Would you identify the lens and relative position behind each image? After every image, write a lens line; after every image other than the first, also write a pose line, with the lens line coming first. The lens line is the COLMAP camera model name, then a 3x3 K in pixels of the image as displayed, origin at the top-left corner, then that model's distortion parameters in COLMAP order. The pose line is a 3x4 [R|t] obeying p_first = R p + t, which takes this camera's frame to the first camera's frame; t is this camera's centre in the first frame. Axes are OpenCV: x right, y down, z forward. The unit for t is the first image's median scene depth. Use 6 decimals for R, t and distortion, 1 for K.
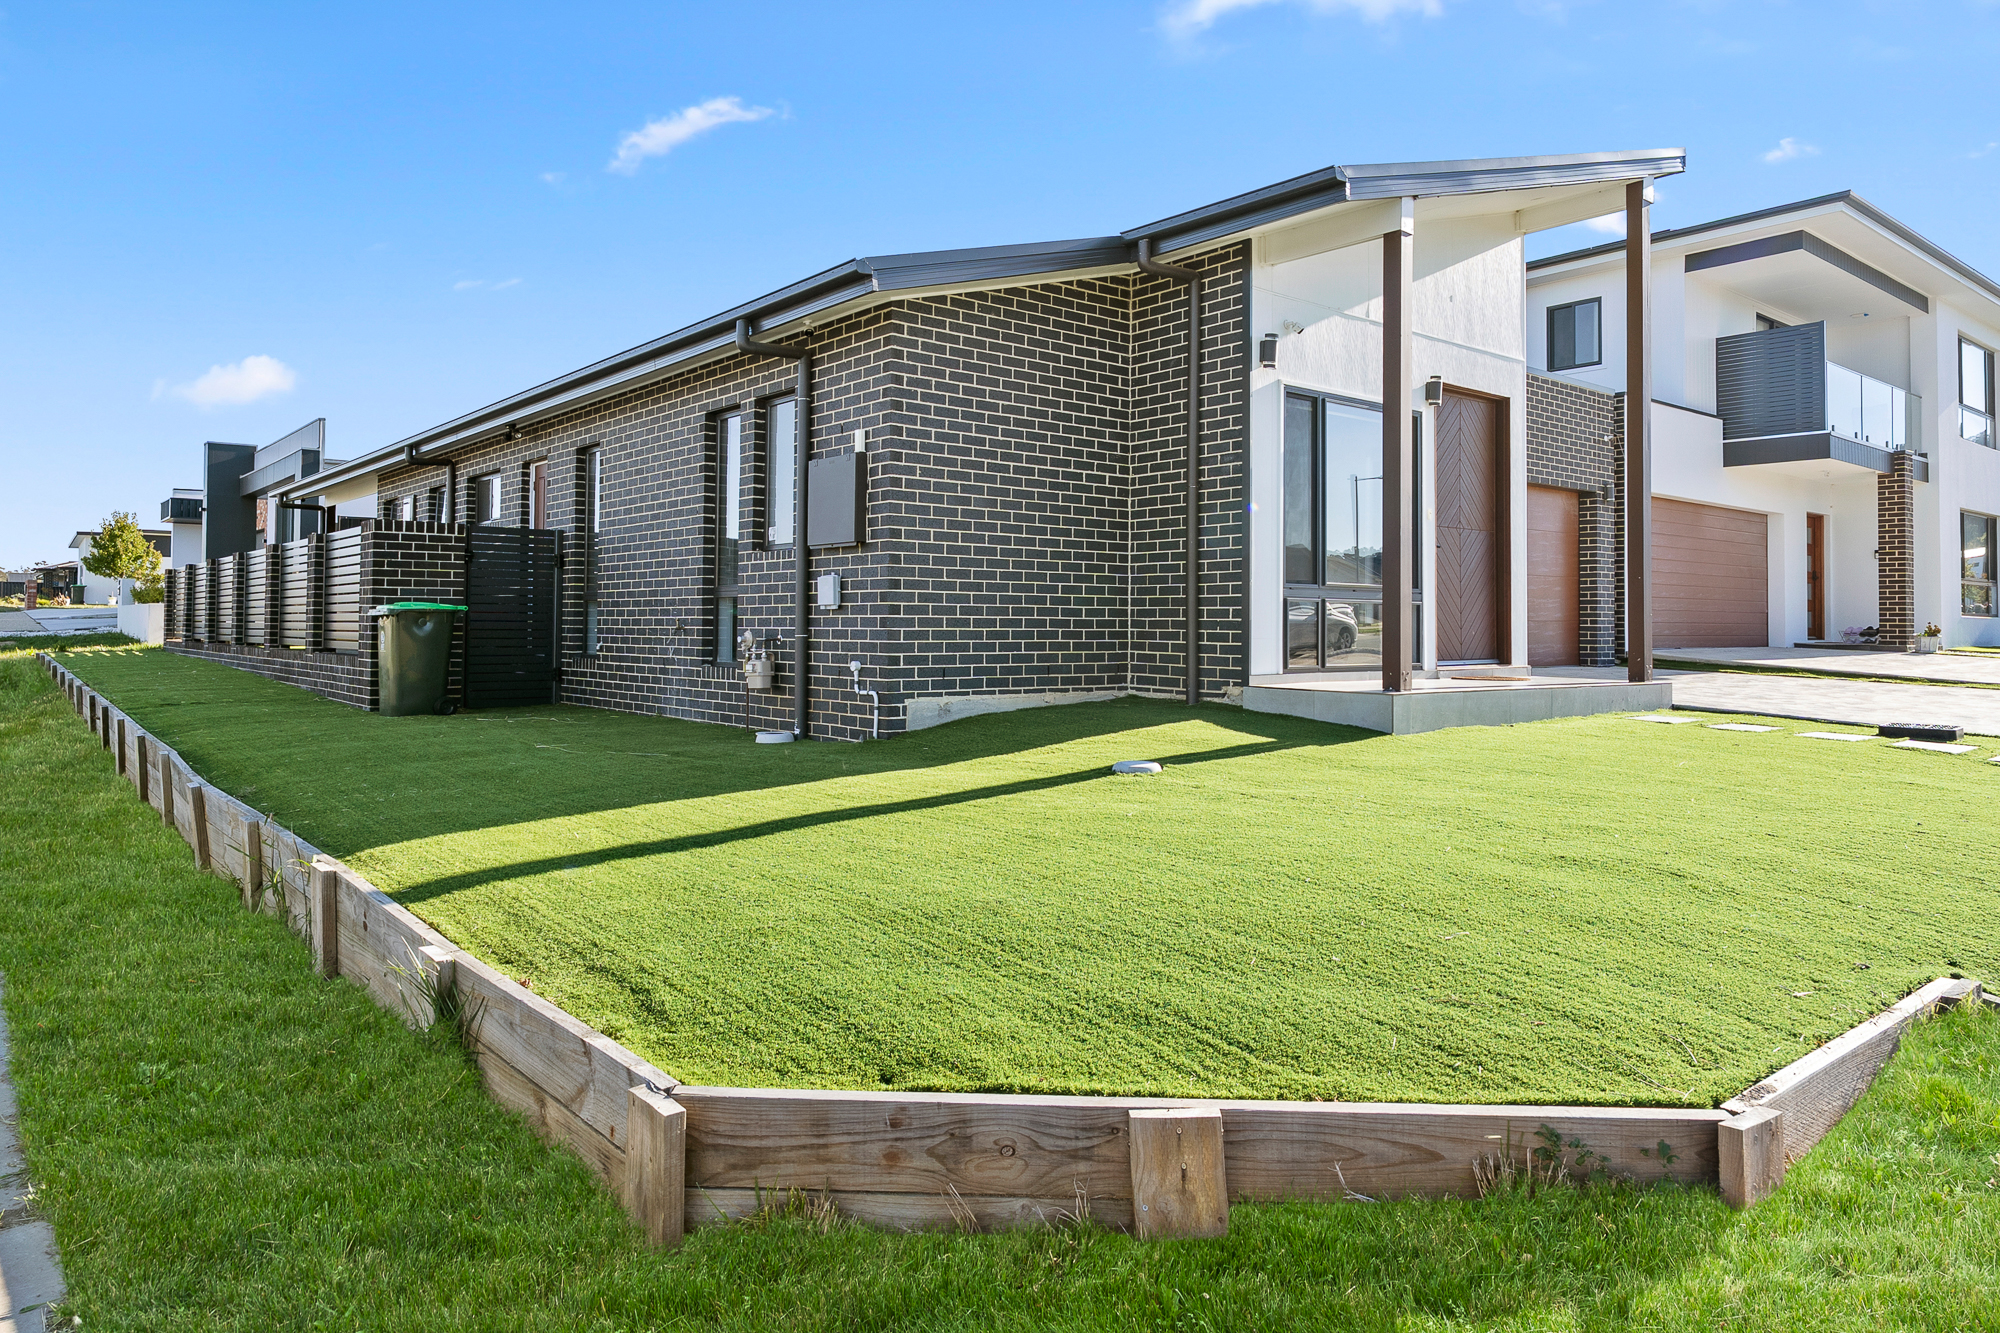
lens RADIAL K [[1270.4, 0, 993.5], [0, 1270.4, 648.5], [0, 0, 1]] dist [-0.002899, 0.002090]
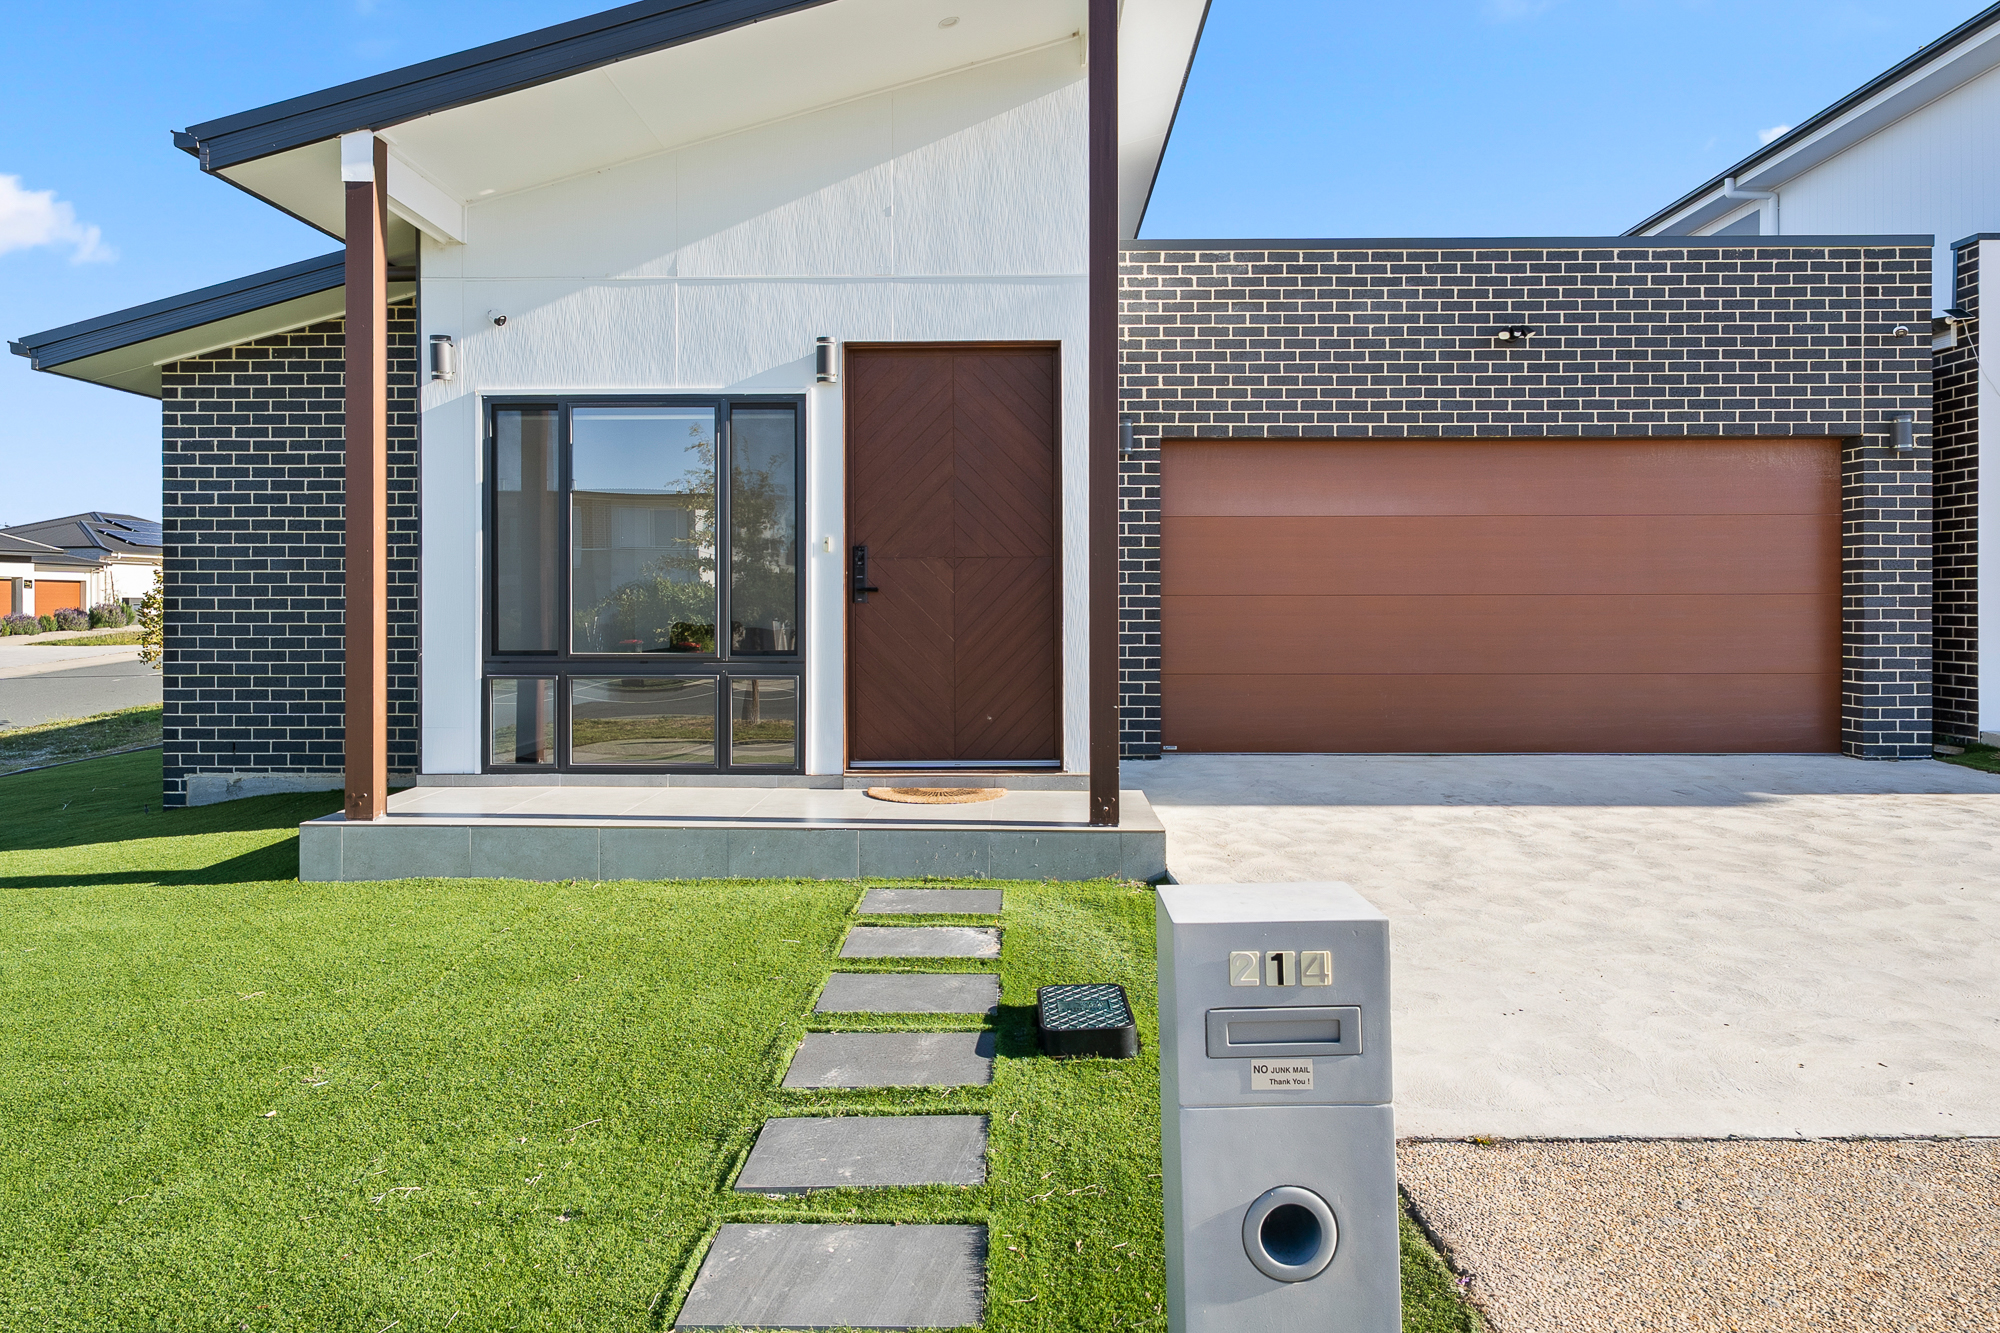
lens RADIAL K [[1270.4, 0, 1001.8], [0, 1270.4, 665.1], [0, 0, 1]] dist [-0.002899, 0.002090]
pose [[0.767205, 0.021410, -0.641044, 1.003545], [-0.004210, 0.999589, 0.028346, -0.071527], [0.641388, -0.019049, 0.766981, 0.637197]]
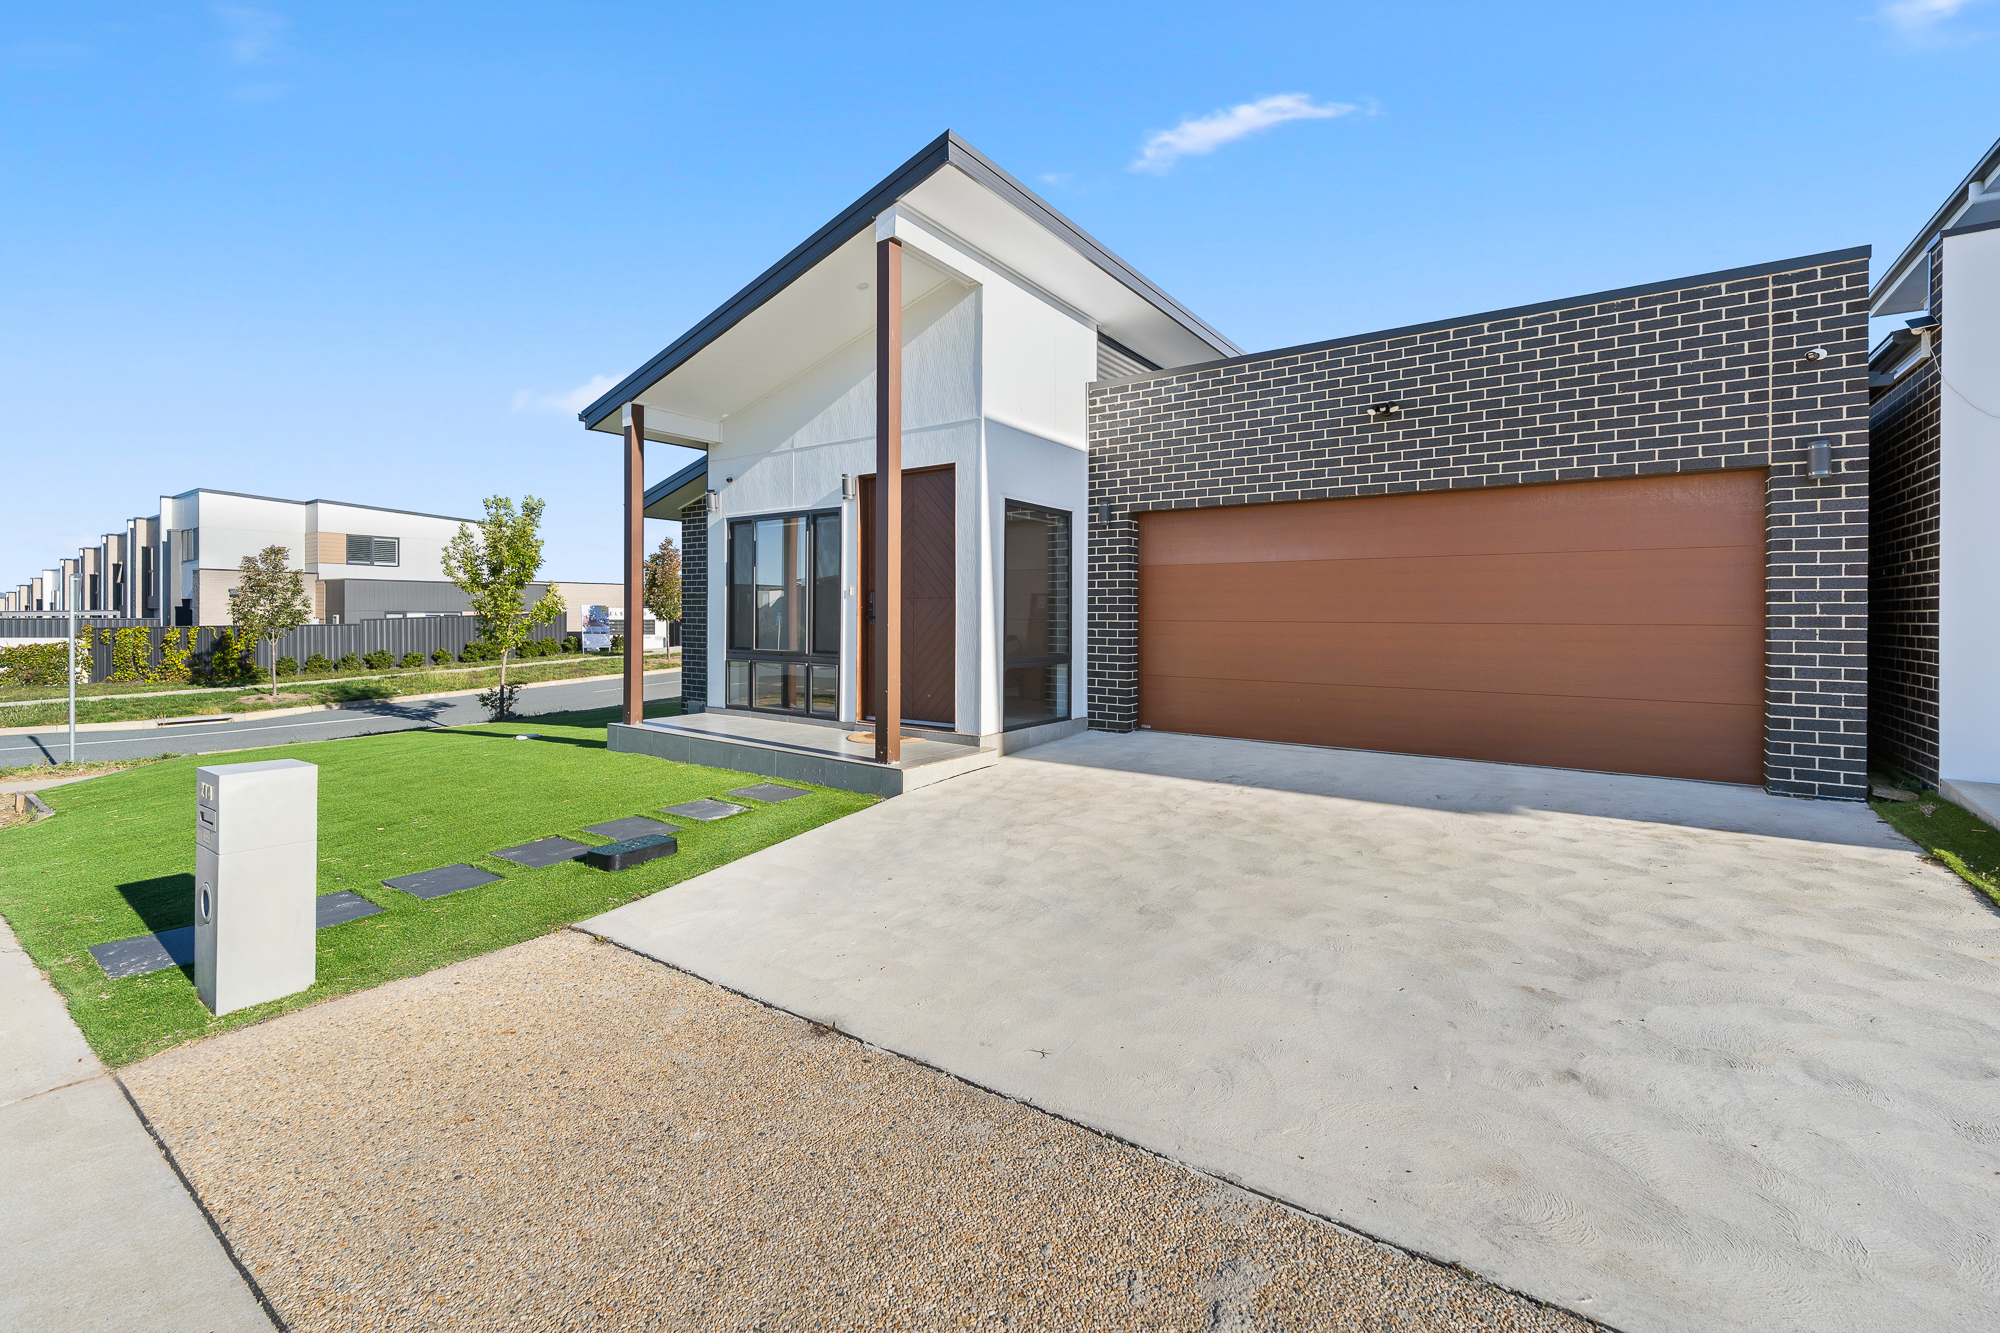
lens RADIAL K [[837.2, 0, 1002.8], [0, 837.2, 659.0], [0, 0, 1]] dist [-0.001247, -0.000624]
pose [[0.273448, 0.042976, -0.960926, 1.344135], [-0.021296, 0.999027, 0.038619, -0.088985], [0.961651, 0.009904, 0.274097, 1.089953]]
